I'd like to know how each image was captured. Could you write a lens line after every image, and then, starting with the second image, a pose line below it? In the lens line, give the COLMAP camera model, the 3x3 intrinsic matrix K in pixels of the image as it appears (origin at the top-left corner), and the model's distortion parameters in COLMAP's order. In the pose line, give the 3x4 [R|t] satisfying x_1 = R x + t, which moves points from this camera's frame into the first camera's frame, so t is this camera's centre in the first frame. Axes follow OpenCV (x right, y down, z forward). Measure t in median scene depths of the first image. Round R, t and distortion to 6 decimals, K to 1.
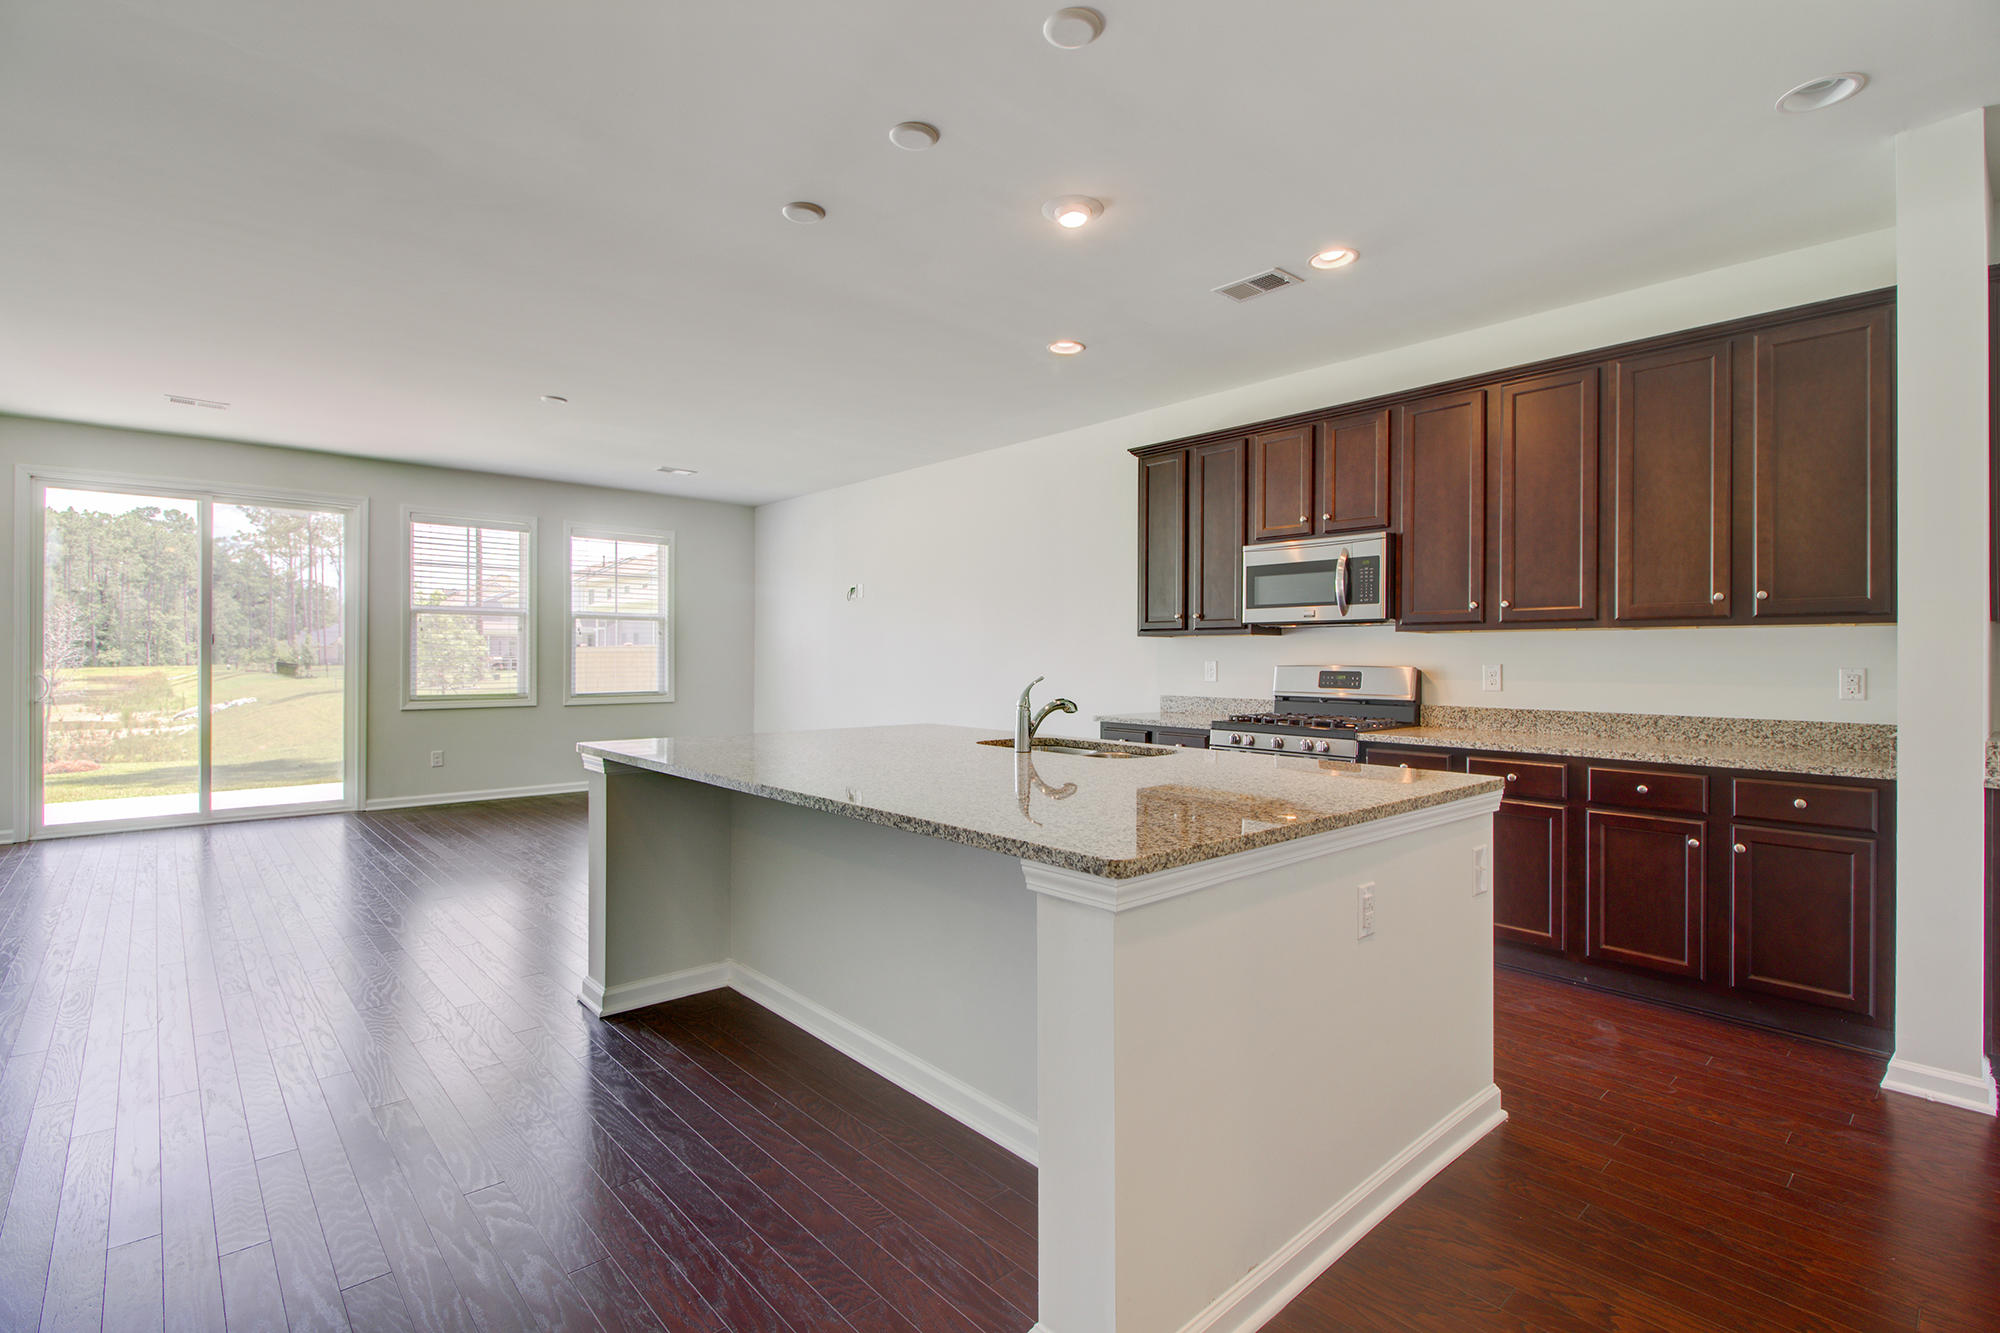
lens RADIAL K [[908.1, 0, 1007.4], [0, 908.1, 661.9], [0, 0, 1]] dist [0.001565, 0.001436]
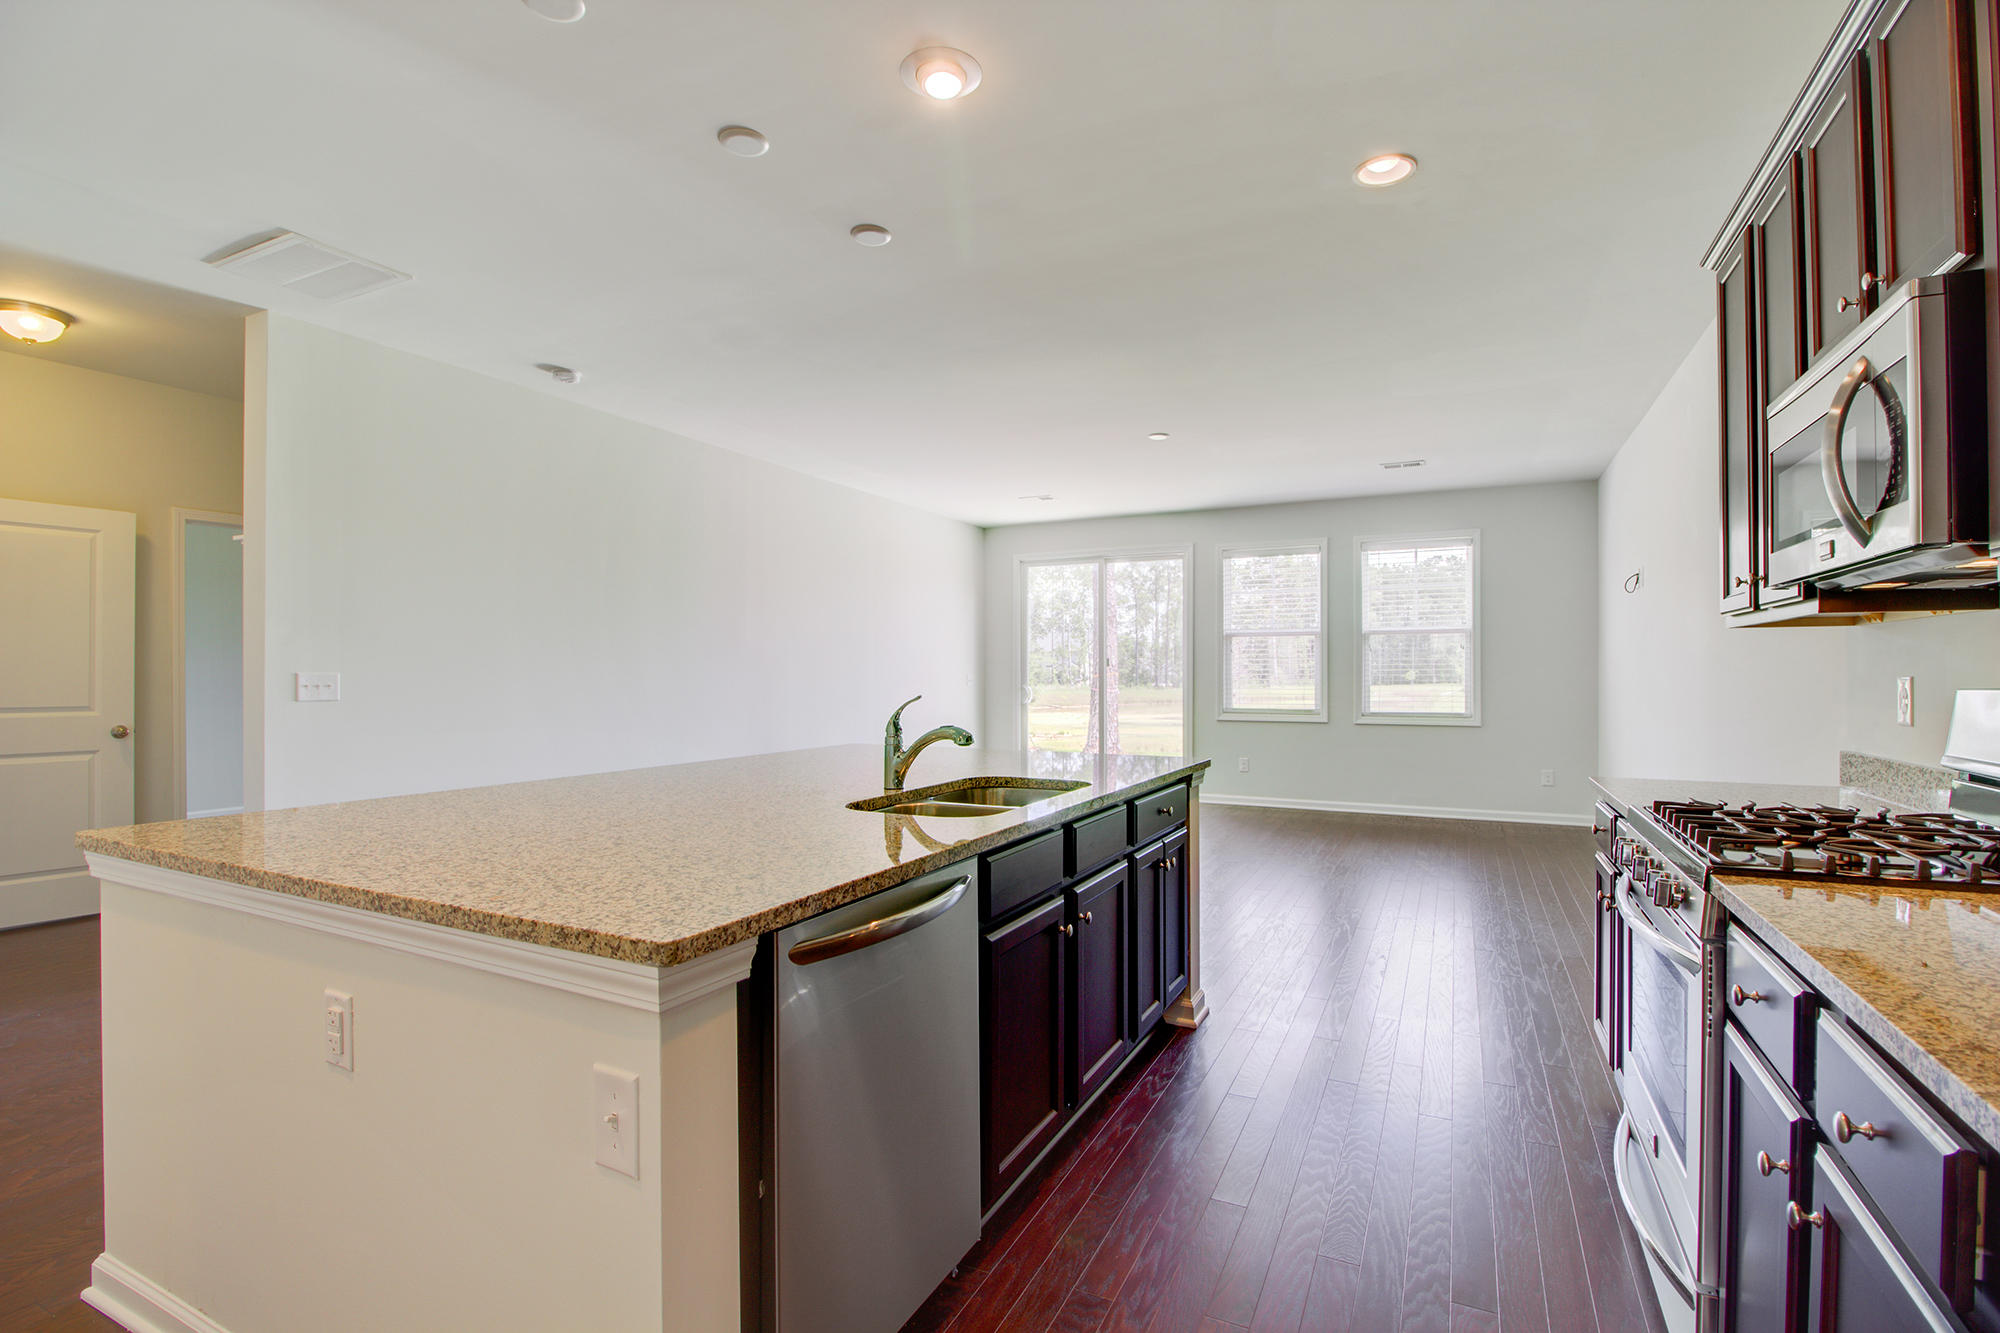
lens RADIAL K [[908.1, 0, 991.3], [0, 908.1, 675.0], [0, 0, 1]] dist [0.001565, 0.001436]
pose [[0.369745, -0.002032, -0.929131, 0.266830], [-0.004161, 0.999984, -0.003842, 0.000222], [0.929124, 0.005286, 0.369731, 0.261244]]
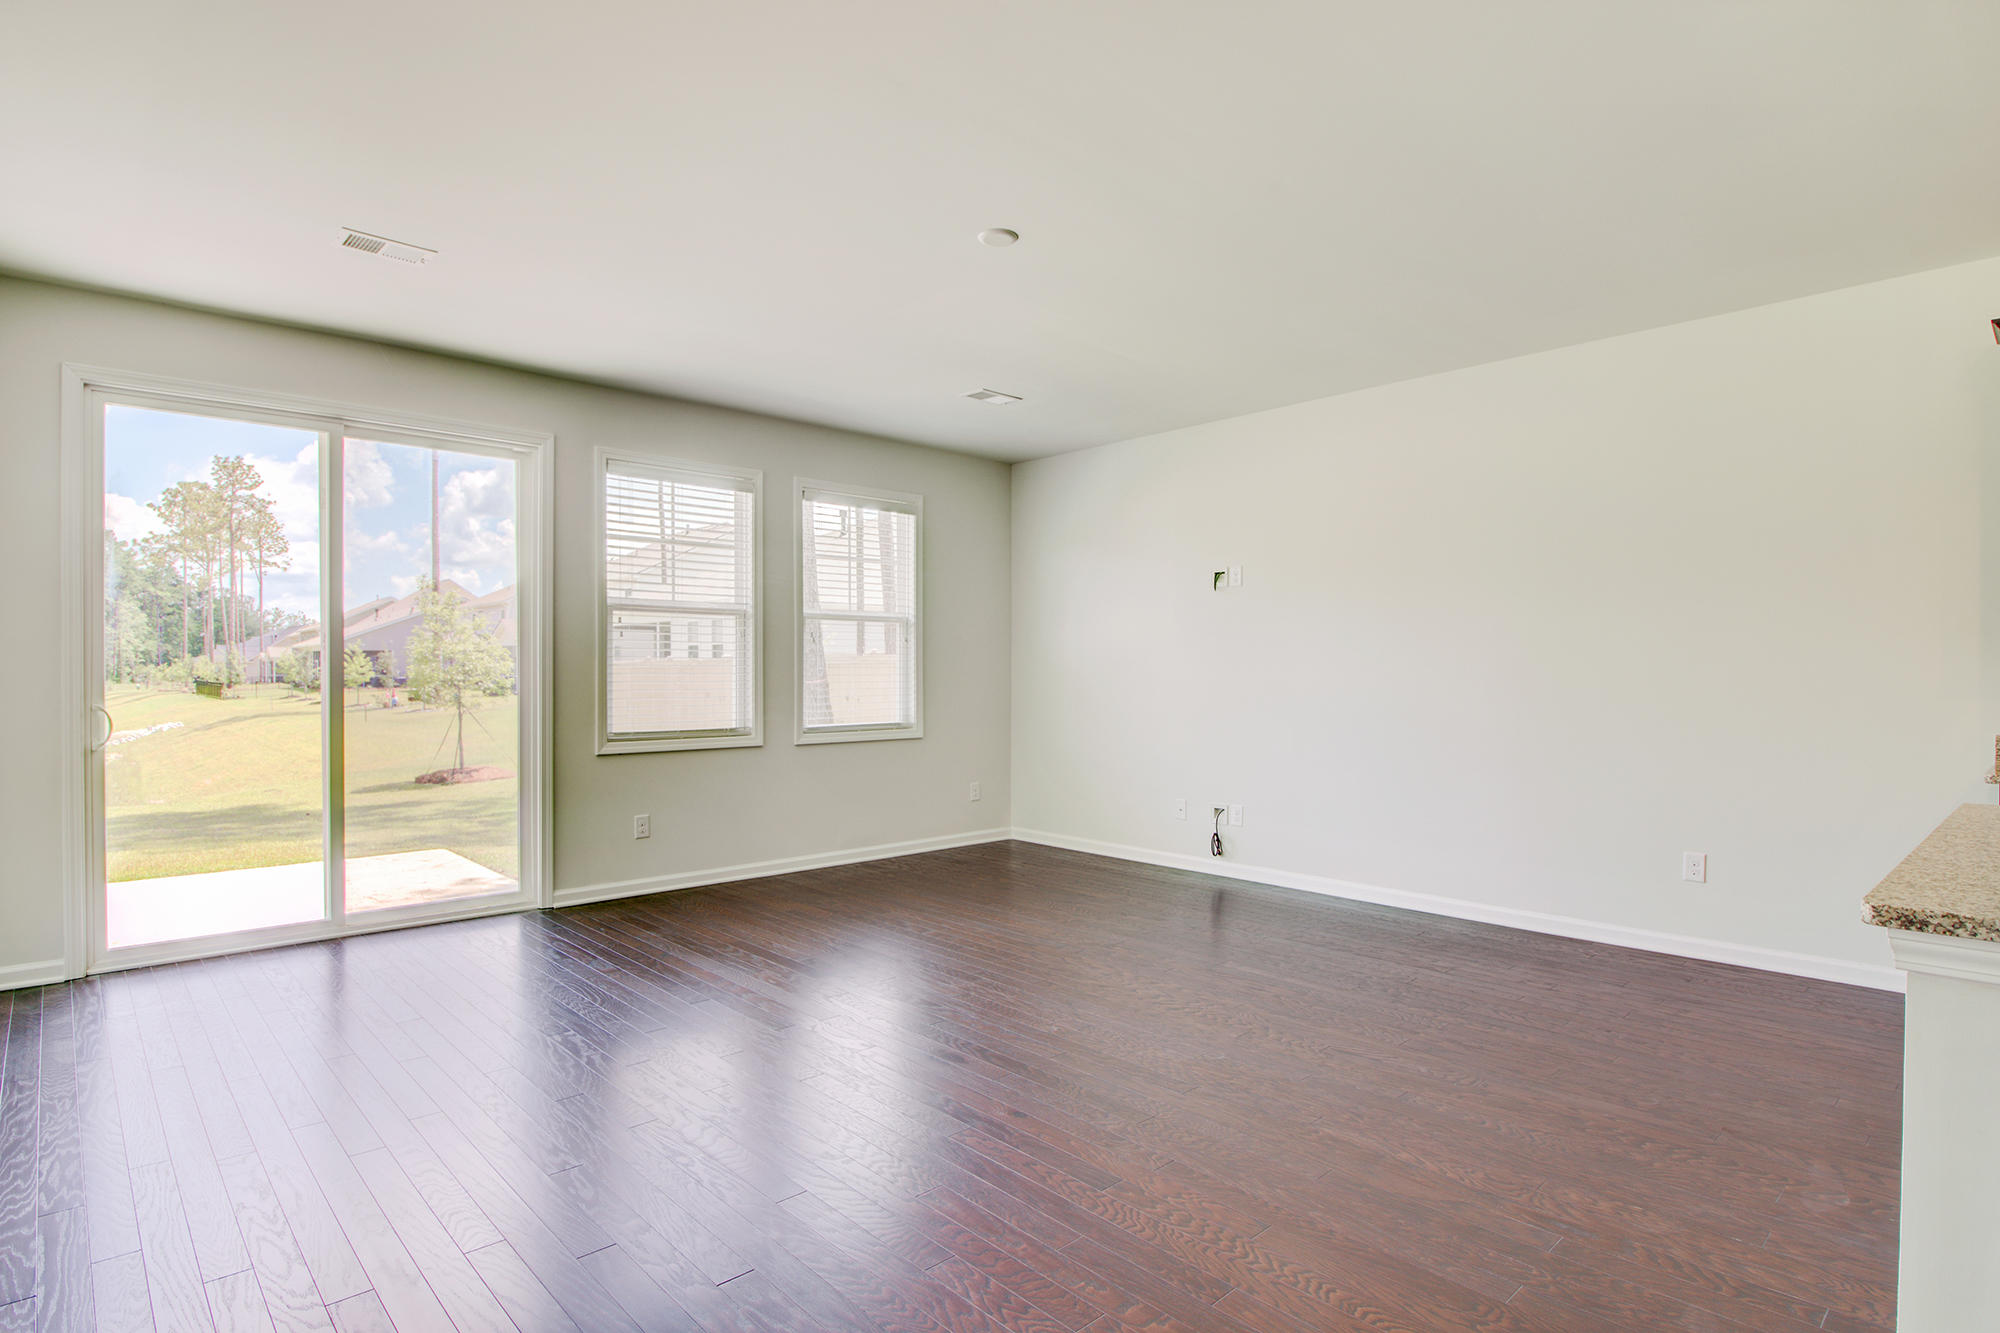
lens RADIAL K [[1012.2, 0, 986.3], [0, 1012.2, 675.4], [0, 0, 1]] dist [0.005202, -0.002152]
pose [[0.999987, -0.001310, -0.004991, -0.323610], [0.001290, 0.999991, -0.004016, -0.001138], [0.004996, 0.004009, 0.999979, 0.223312]]
